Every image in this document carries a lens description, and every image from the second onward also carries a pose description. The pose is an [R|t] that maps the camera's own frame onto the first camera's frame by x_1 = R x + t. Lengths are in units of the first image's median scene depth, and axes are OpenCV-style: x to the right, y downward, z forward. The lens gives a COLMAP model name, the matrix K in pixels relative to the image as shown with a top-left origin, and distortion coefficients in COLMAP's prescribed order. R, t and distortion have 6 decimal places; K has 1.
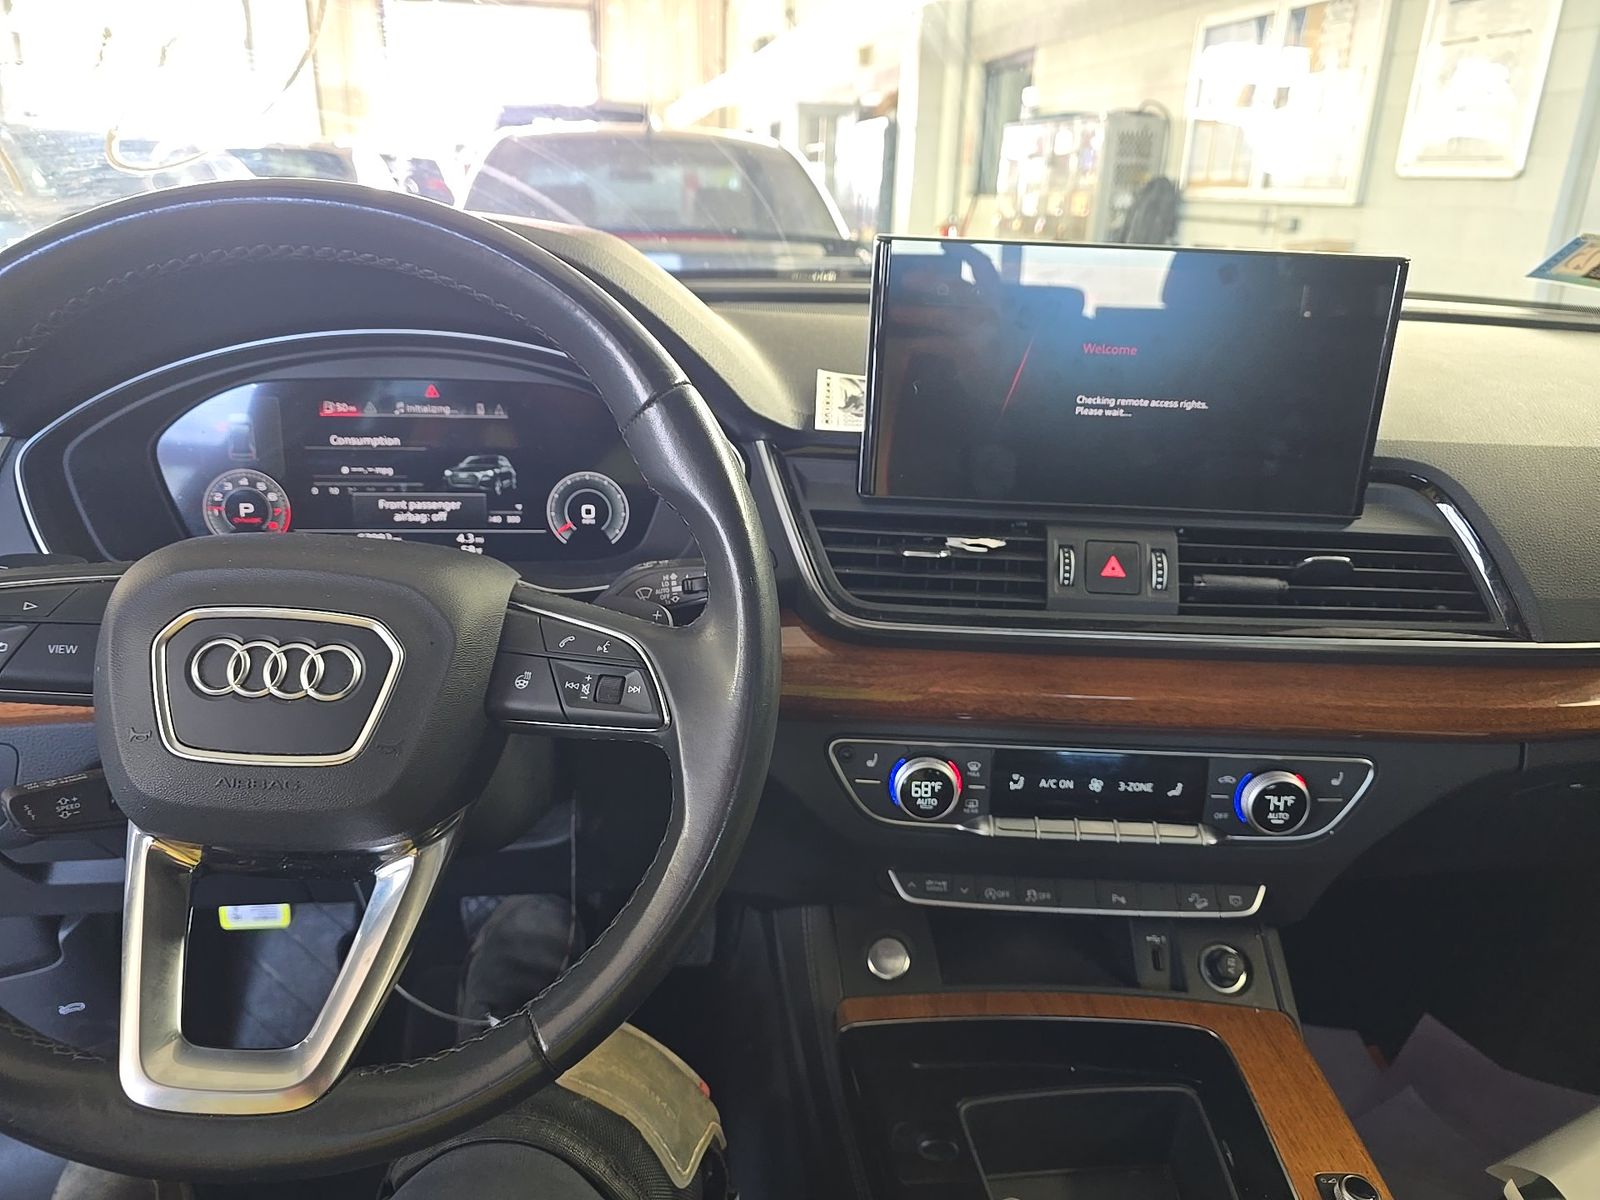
lens RADIAL K [[1093.8, 0, 805.6], [0, 1093.8, 607.7], [0, 0, 1]] dist [0.030920, -0.027655]
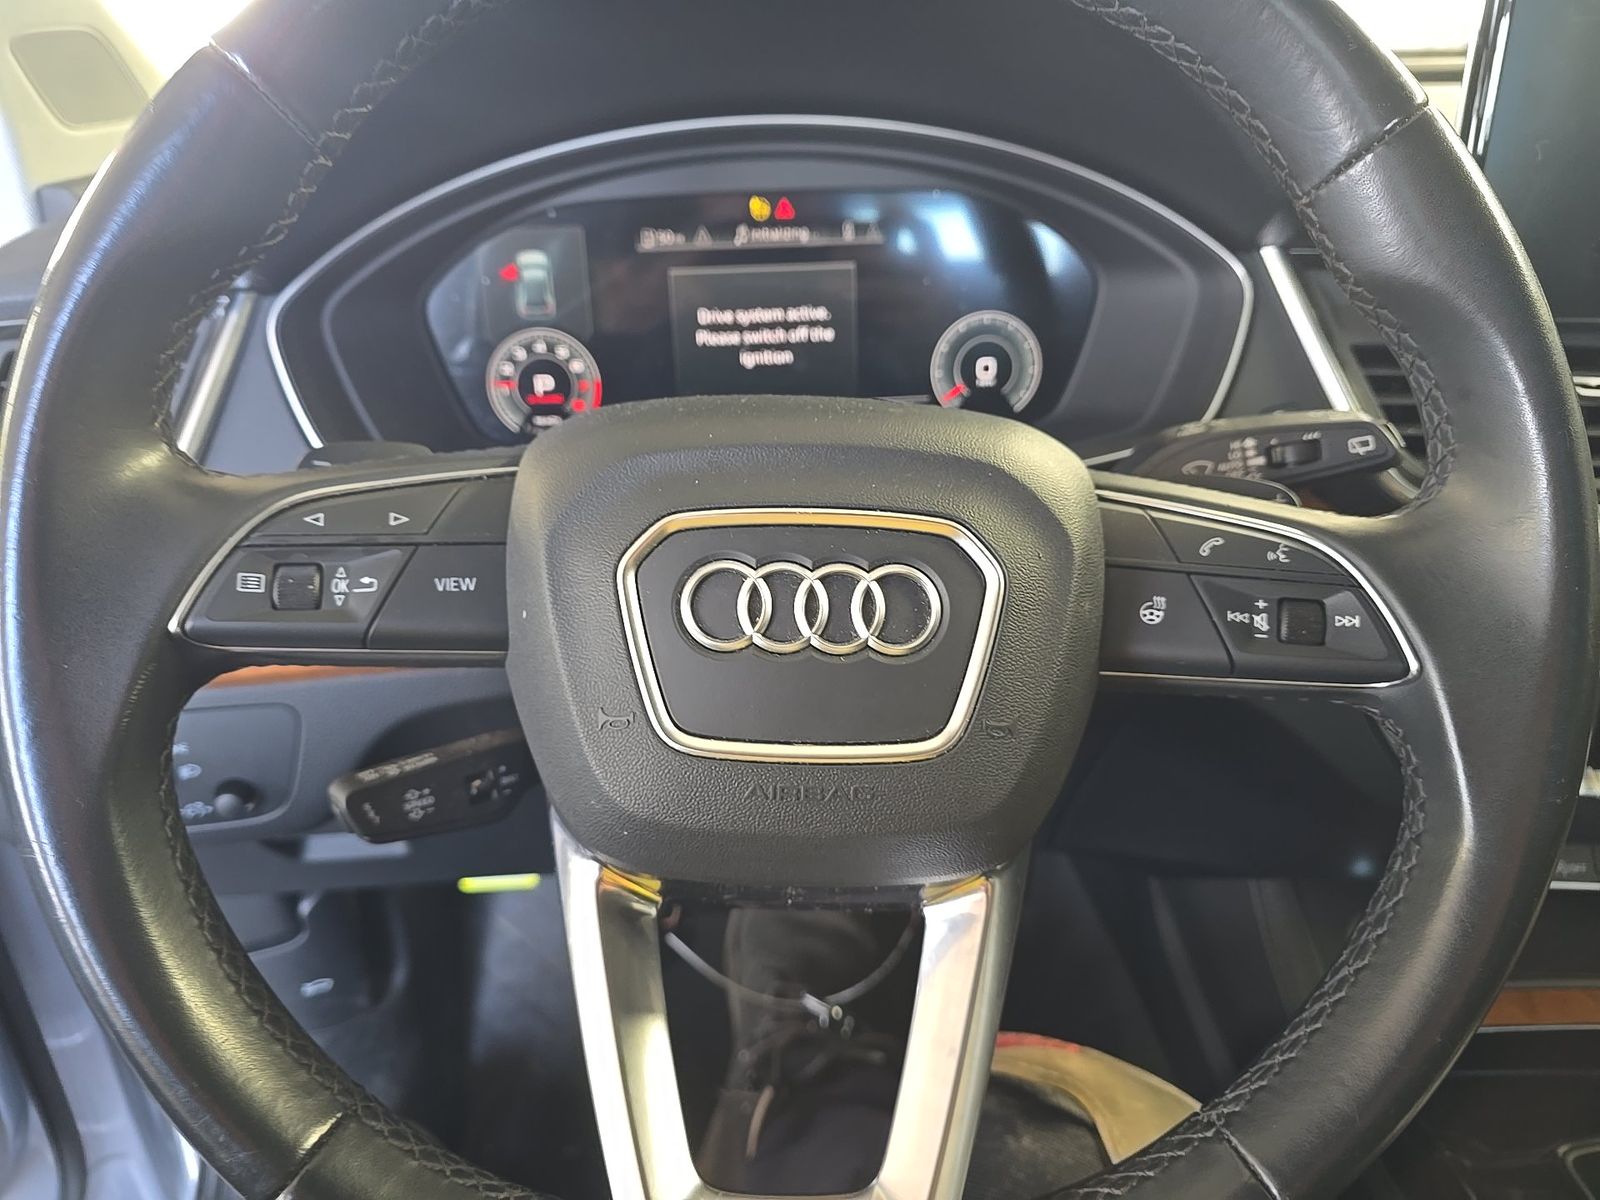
lens RADIAL K [[1093.8, 0, 793.5], [0, 1093.8, 600.8], [0, 0, 1]] dist [0.030920, -0.027655]
pose [[0.997016, -0.029915, -0.071160, -0.295359], [0.036144, 0.995472, 0.087913, -0.001350], [0.068208, -0.090223, 0.993583, 0.256275]]
